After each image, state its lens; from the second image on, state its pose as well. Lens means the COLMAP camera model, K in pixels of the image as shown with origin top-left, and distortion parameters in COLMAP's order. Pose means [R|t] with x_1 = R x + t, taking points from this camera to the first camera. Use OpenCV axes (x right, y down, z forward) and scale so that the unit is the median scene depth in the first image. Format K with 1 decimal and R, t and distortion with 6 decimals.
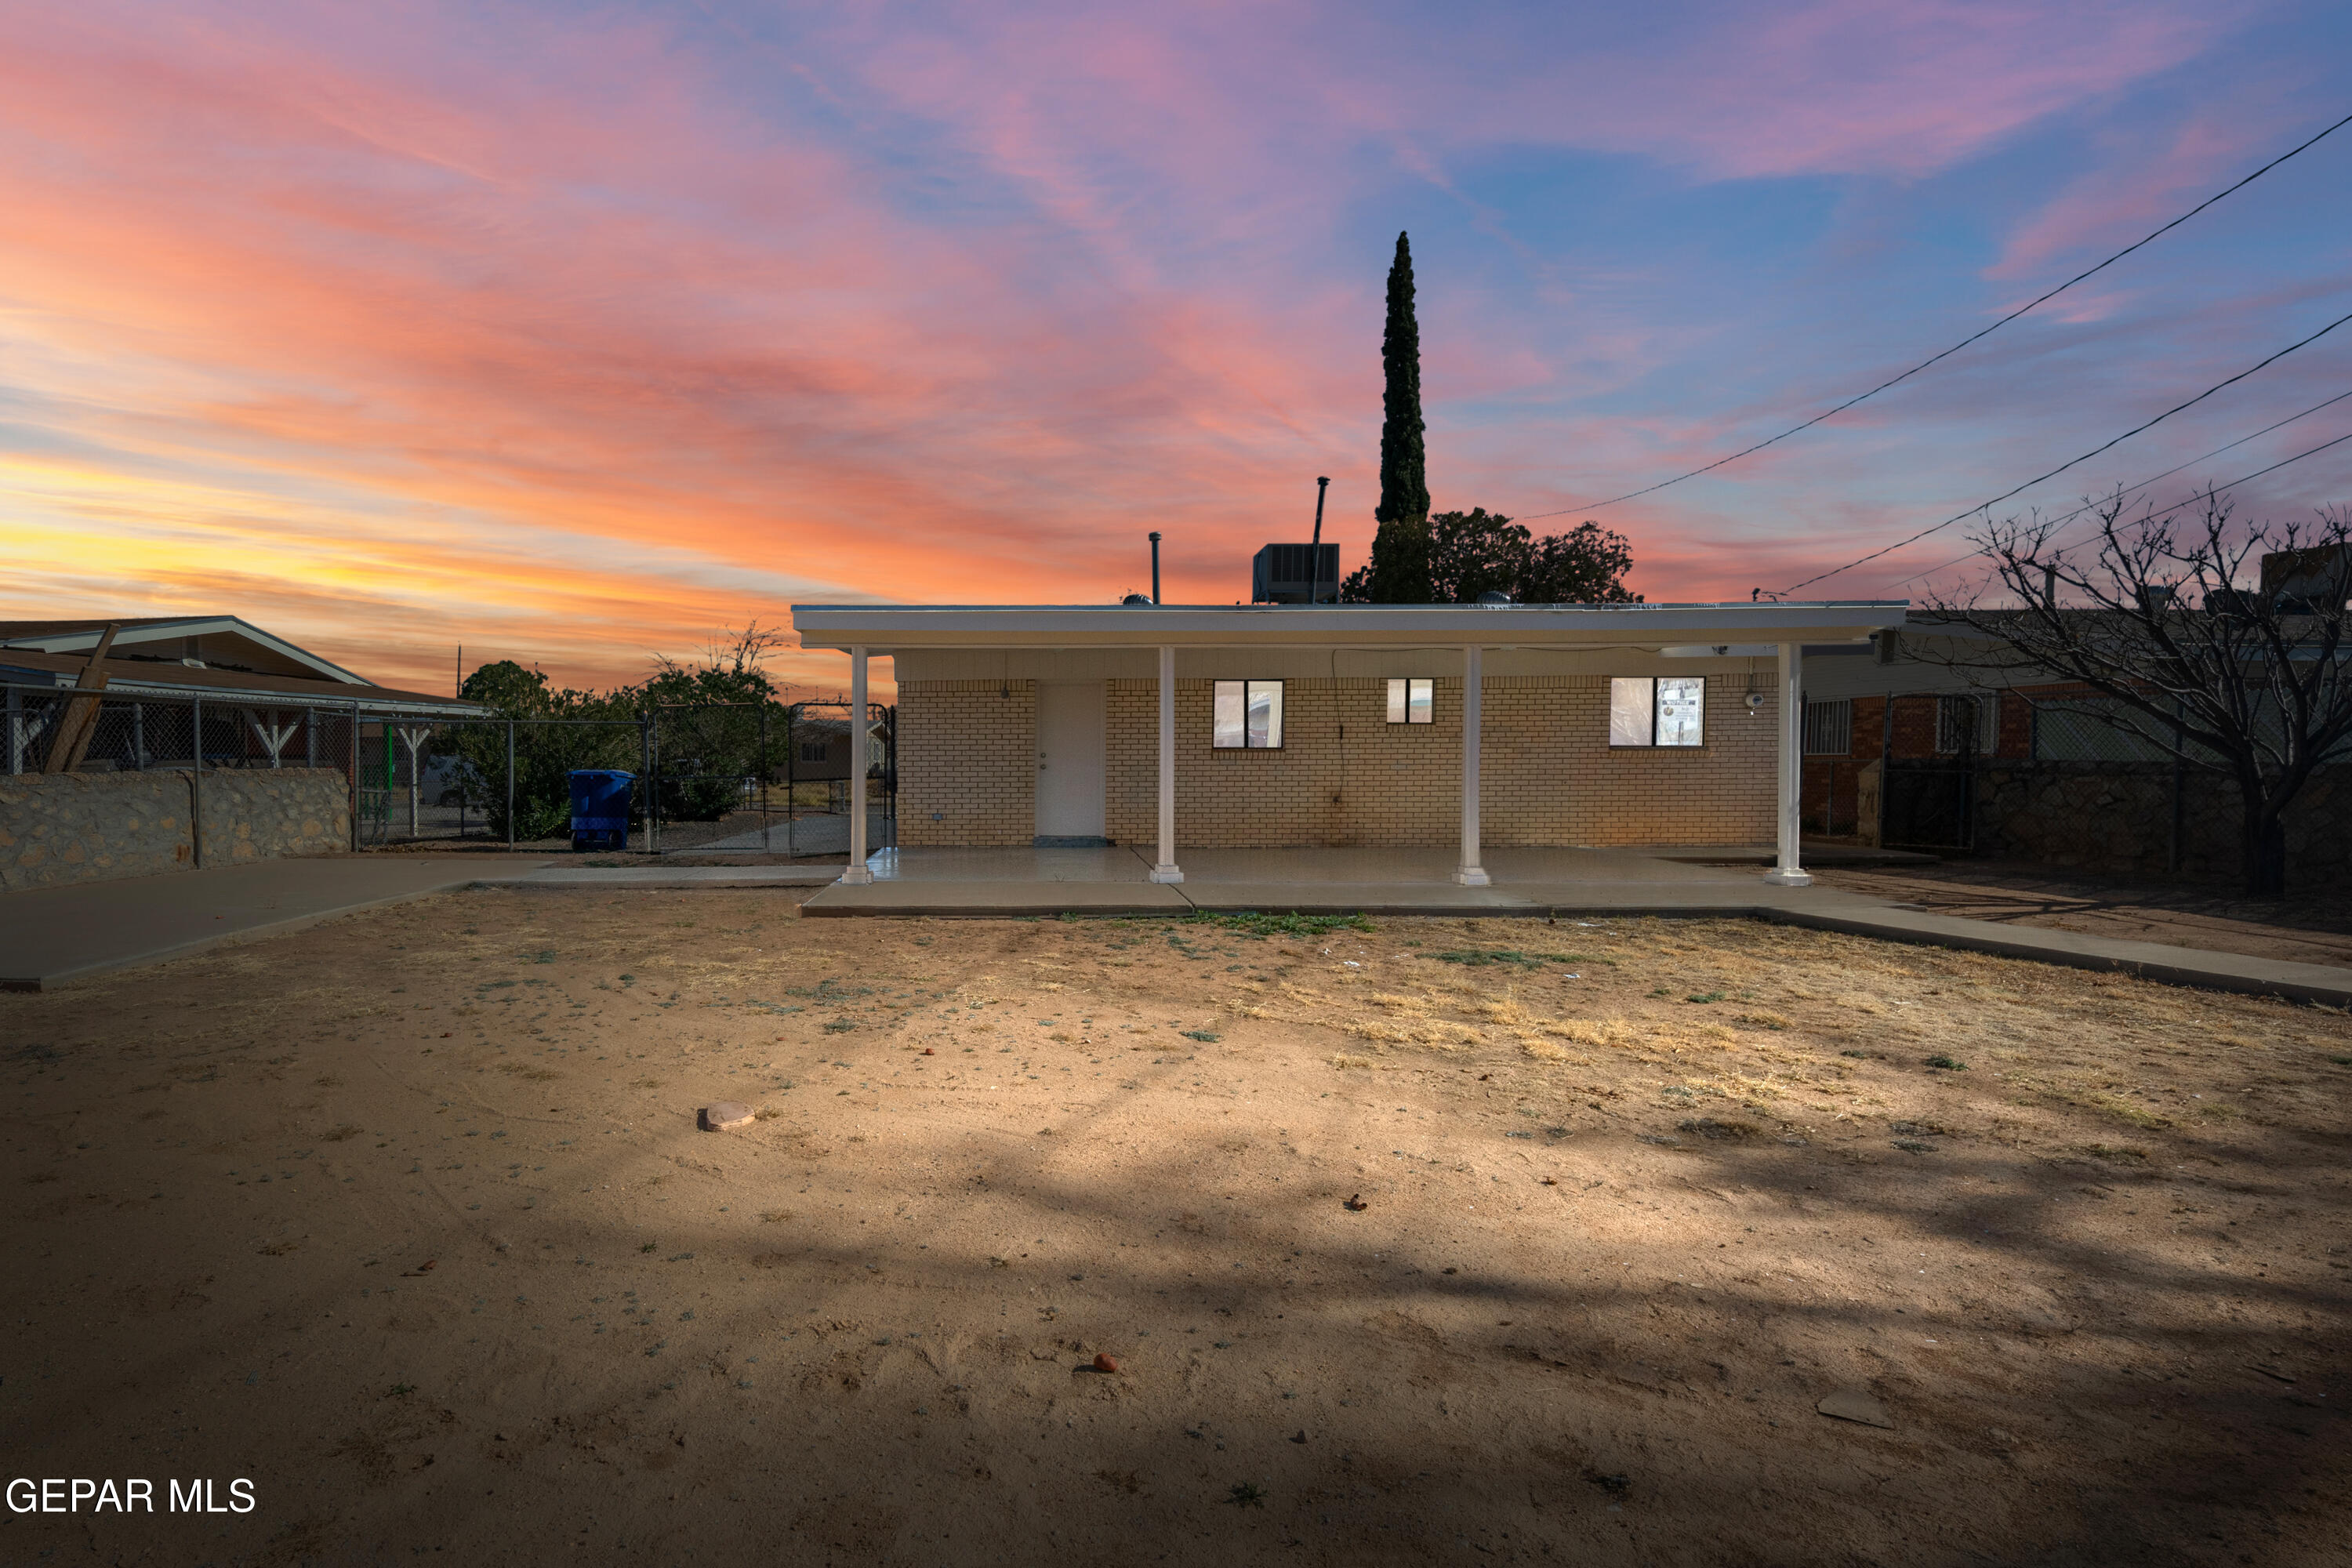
lens RADIAL K [[1126.7, 0, 1175.5], [0, 1126.7, 737.0], [0, 0, 1]] dist [0.002627, 0.000170]
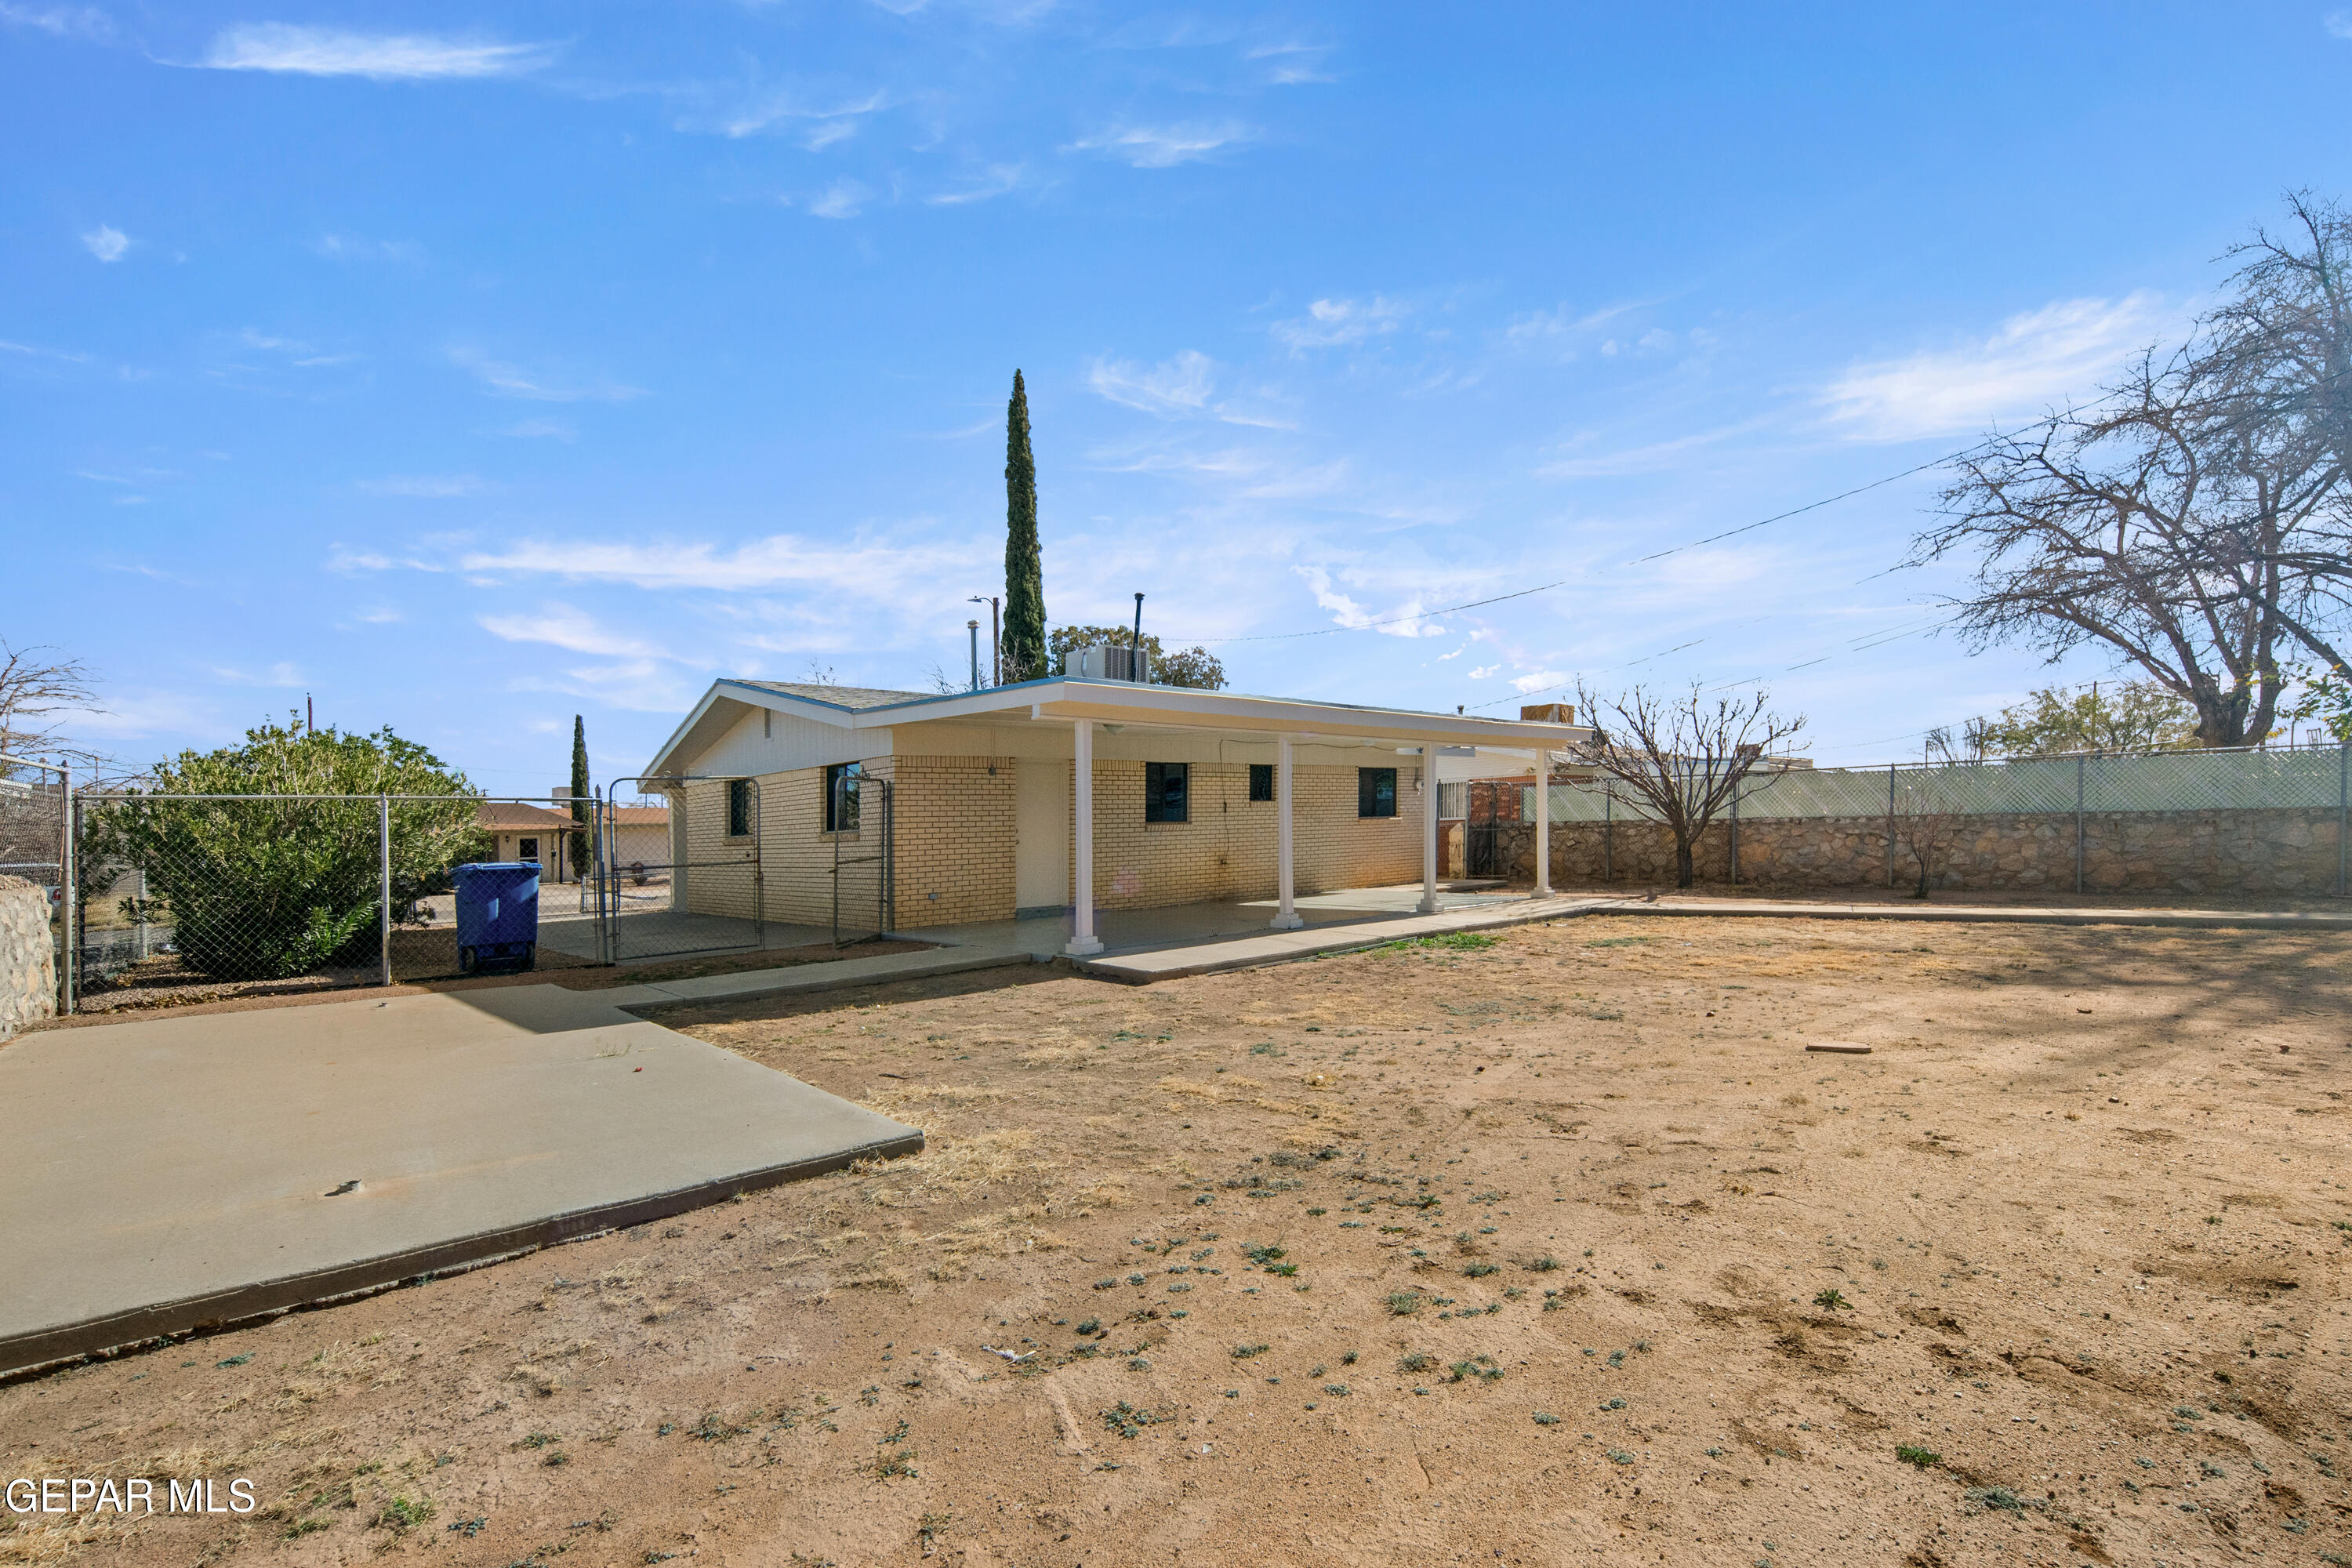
lens RADIAL K [[1133.9, 0, 1092.6], [0, 1133.9, 823.3], [0, 0, 1]] dist [-0.000411, -0.000004]
pose [[0.723631, -0.012606, 0.690072, -0.725628], [0.019308, 0.999812, -0.001982, 0.011207], [-0.689917, 0.014758, 0.723738, 0.180611]]
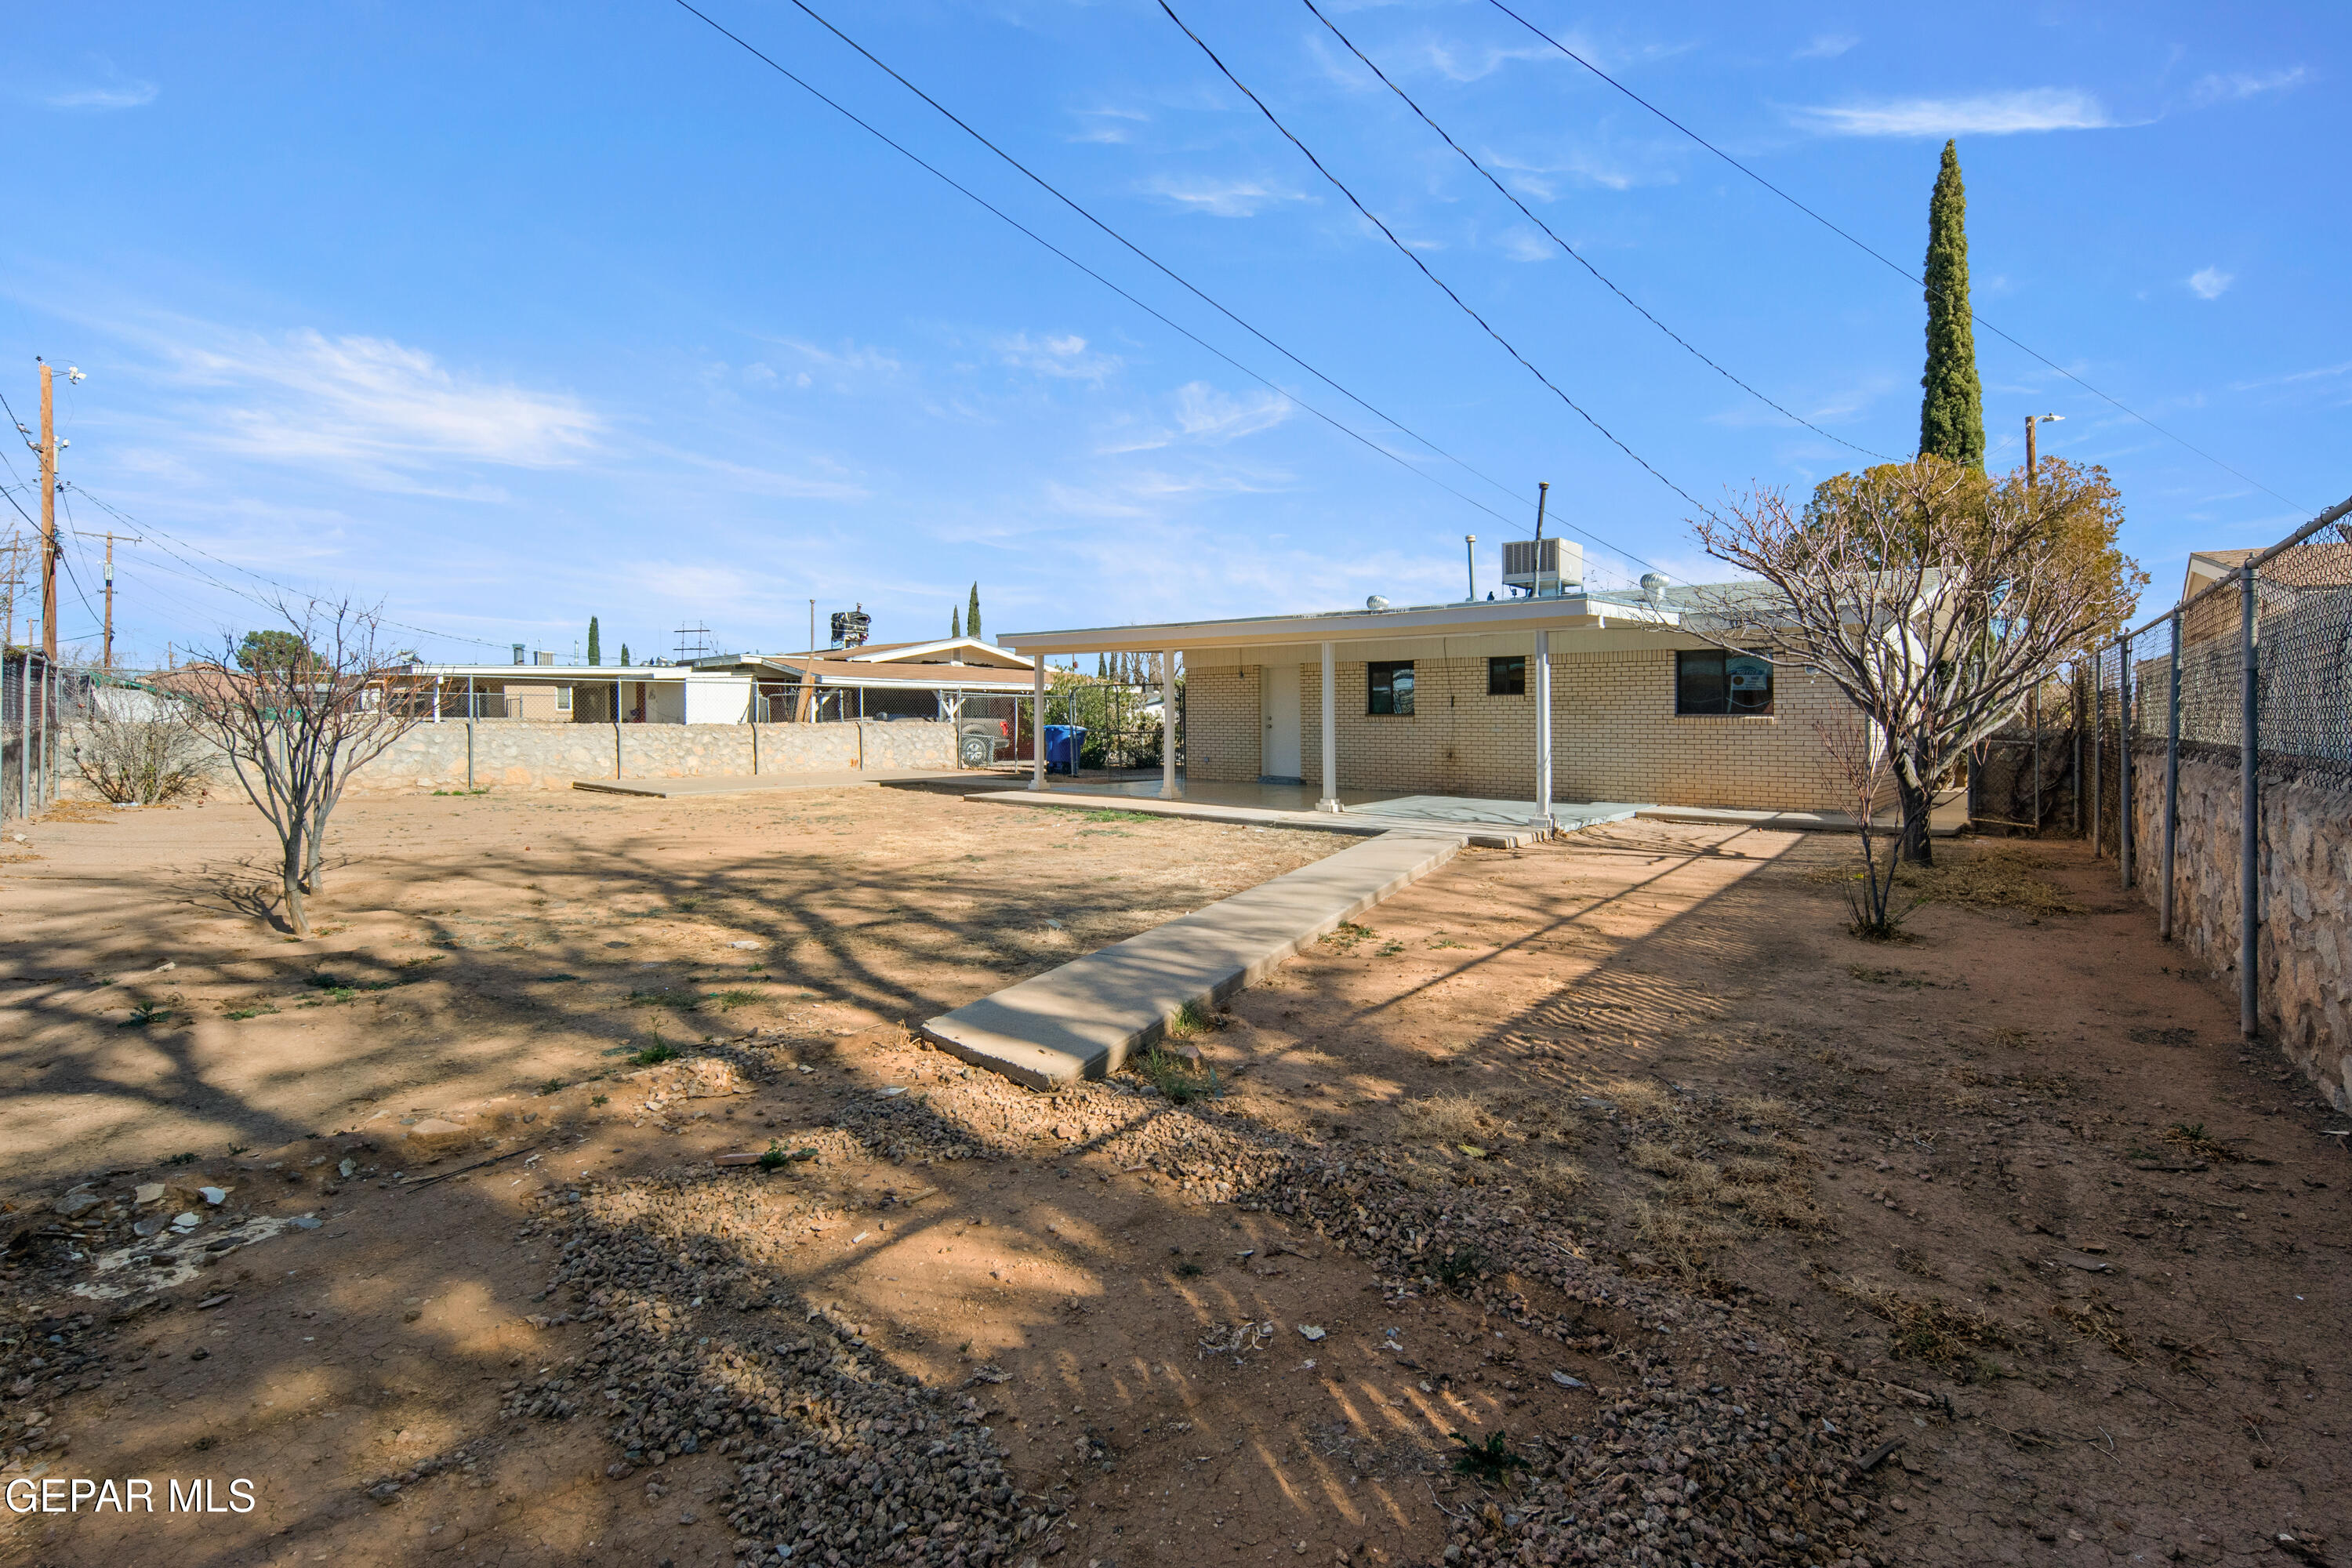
lens RADIAL K [[1055.7, 0, 1179.1], [0, 1055.7, 713.8], [0, 0, 1]] dist [0.000135, -0.000004]
pose [[0.795089, 0.006147, -0.606461, 0.551169], [-0.000551, 0.999956, 0.009414, -0.001747], [0.606492, -0.007150, 0.795057, -0.108517]]
